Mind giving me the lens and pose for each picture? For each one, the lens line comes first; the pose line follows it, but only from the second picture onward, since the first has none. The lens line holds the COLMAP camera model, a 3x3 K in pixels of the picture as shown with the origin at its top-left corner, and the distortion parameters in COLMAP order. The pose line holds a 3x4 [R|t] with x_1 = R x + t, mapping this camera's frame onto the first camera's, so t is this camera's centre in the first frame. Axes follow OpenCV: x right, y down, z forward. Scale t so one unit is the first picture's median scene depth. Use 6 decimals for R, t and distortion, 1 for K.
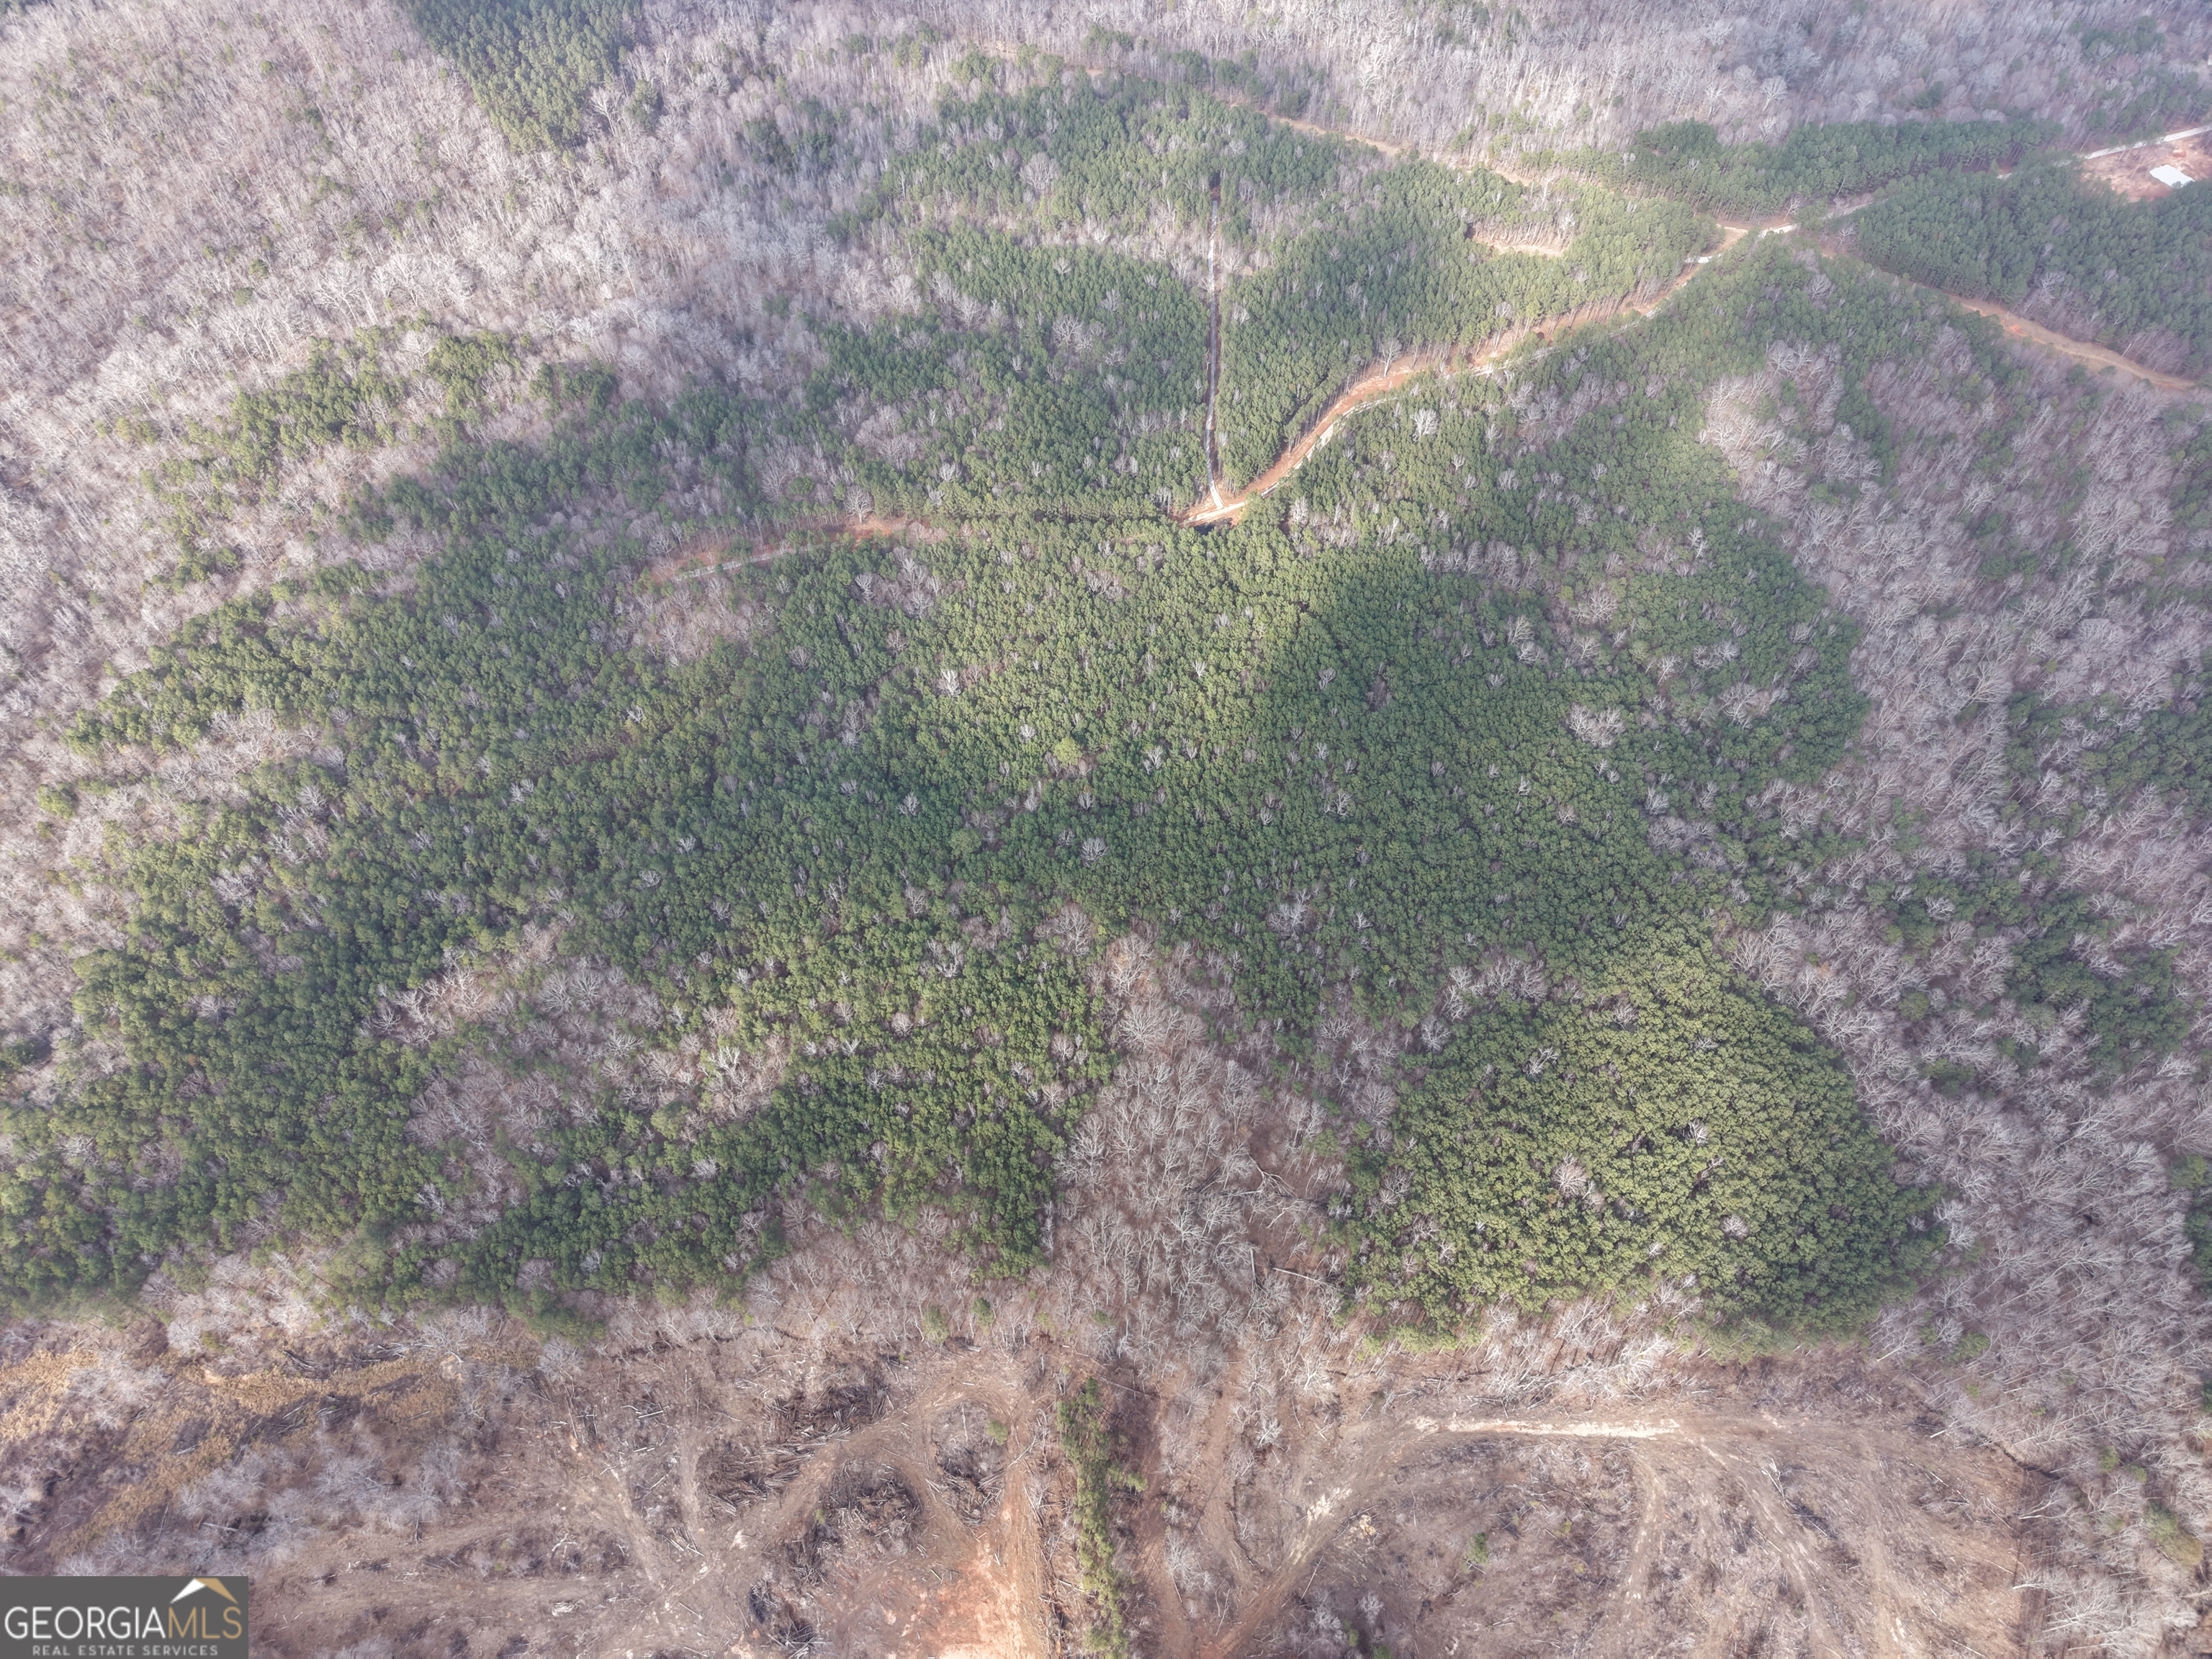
lens RADIAL K [[1480.9, 0, 1107.9], [0, 1480.9, 826.5], [0, 0, 1]] dist [0.020393, -0.015738]
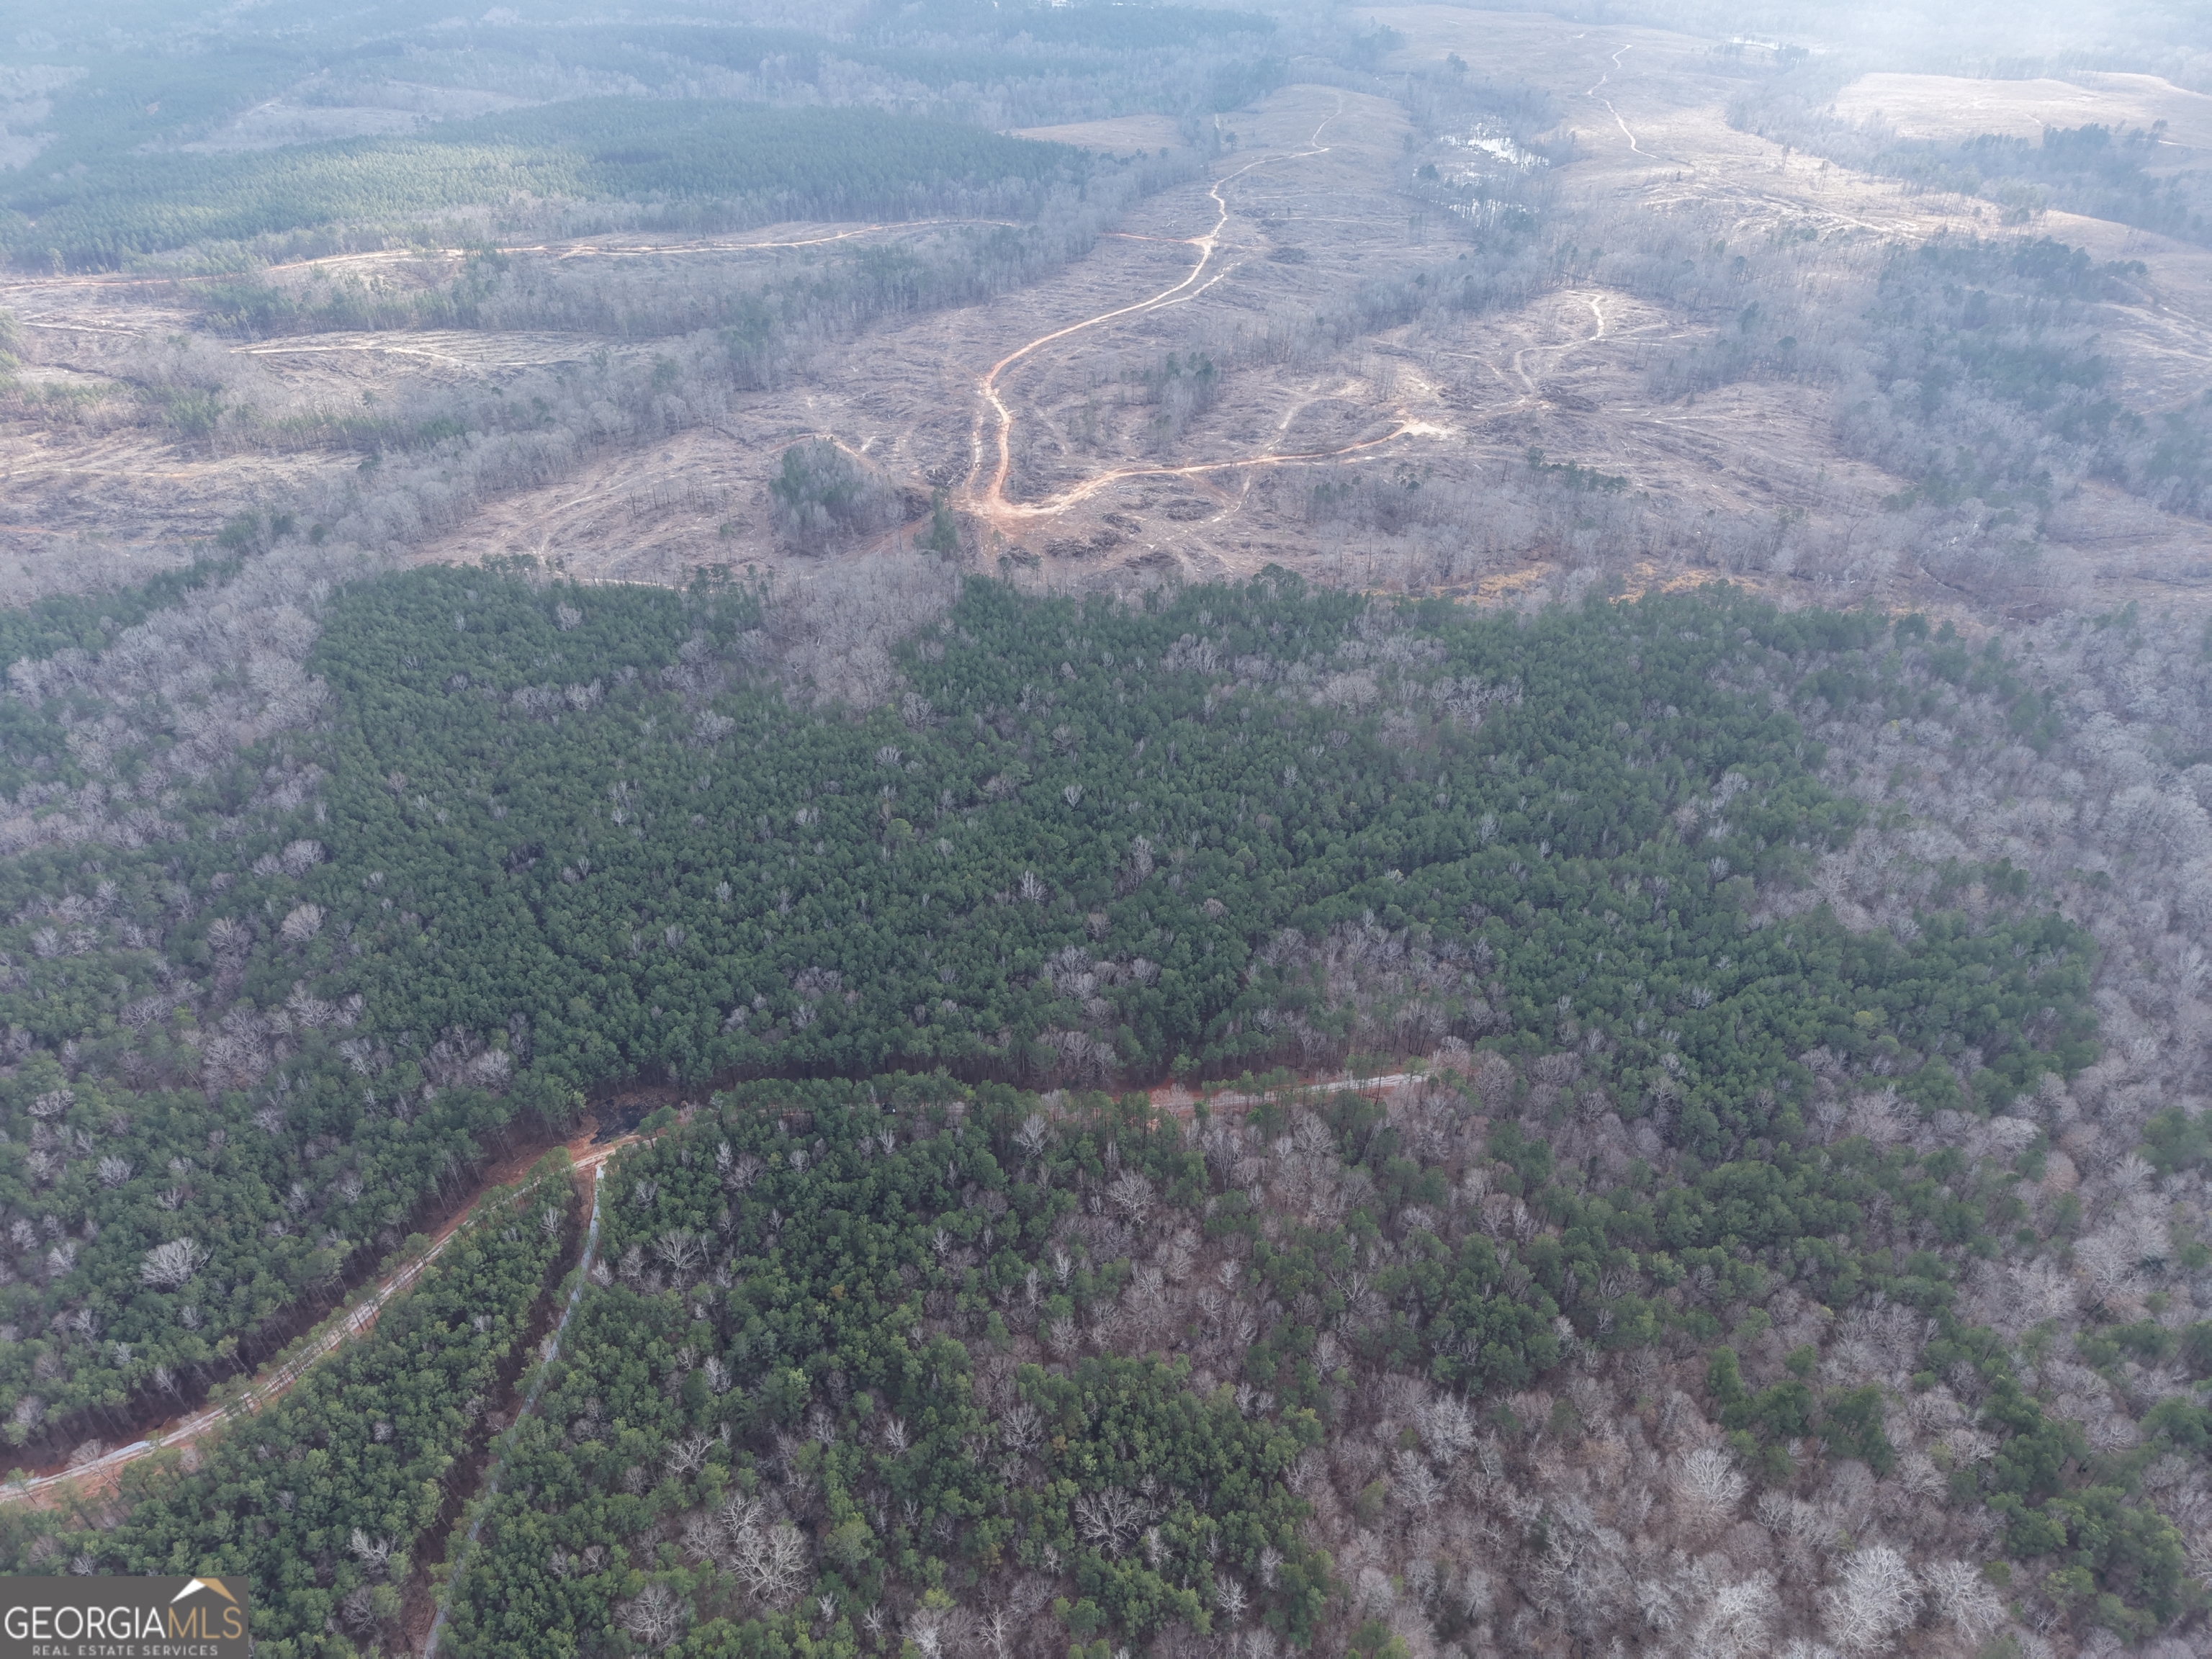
lens RADIAL K [[1474.6, 0, 1106.0], [0, 1474.6, 829.5], [0, 0, 1]] dist [0.035676, -0.036281]
pose [[-0.999945, -0.003775, 0.009787, -0.181345], [0.009959, -0.048758, 0.998761, -1.059299], [-0.003293, 0.998803, 0.048793, 1.059443]]
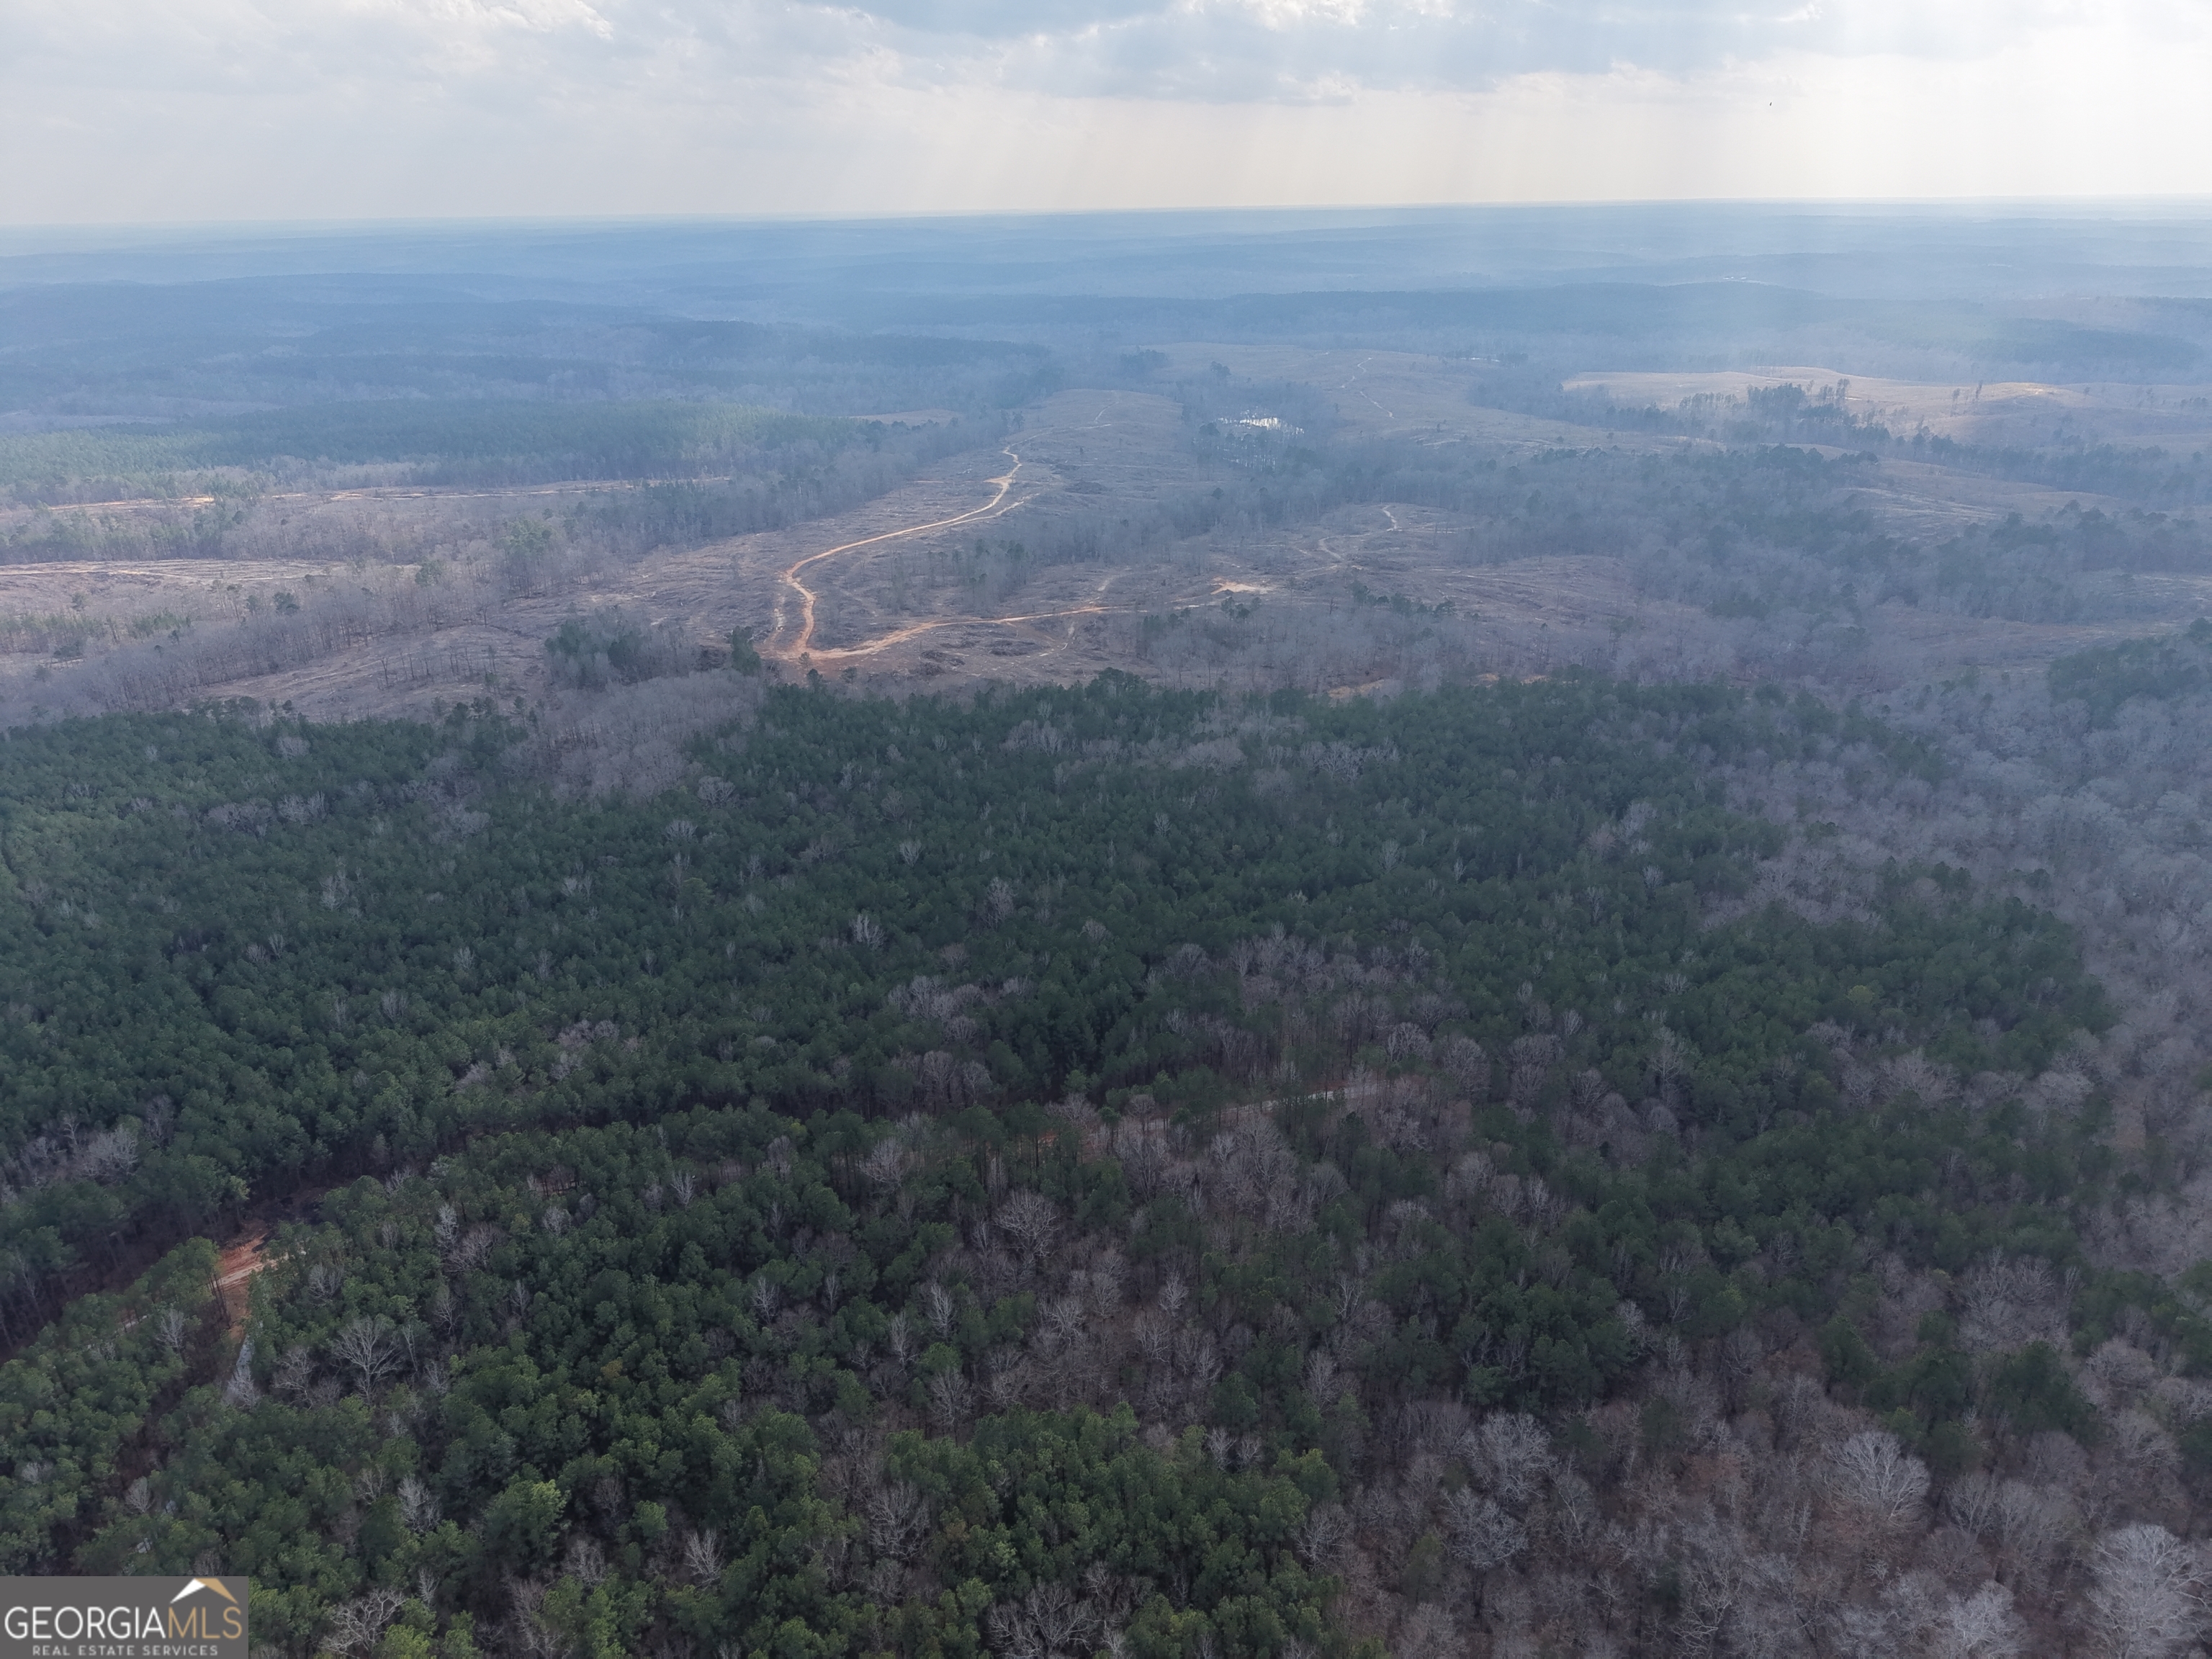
lens RADIAL K [[1474.6, 0, 1106.0], [0, 1474.6, 829.5], [0, 0, 1]] dist [0.035676, -0.036281]
pose [[-0.991125, 0.055549, -0.120774, -0.158022], [-0.108380, 0.188450, 0.976084, -0.886629], [0.076980, 0.980511, -0.180757, 1.240025]]
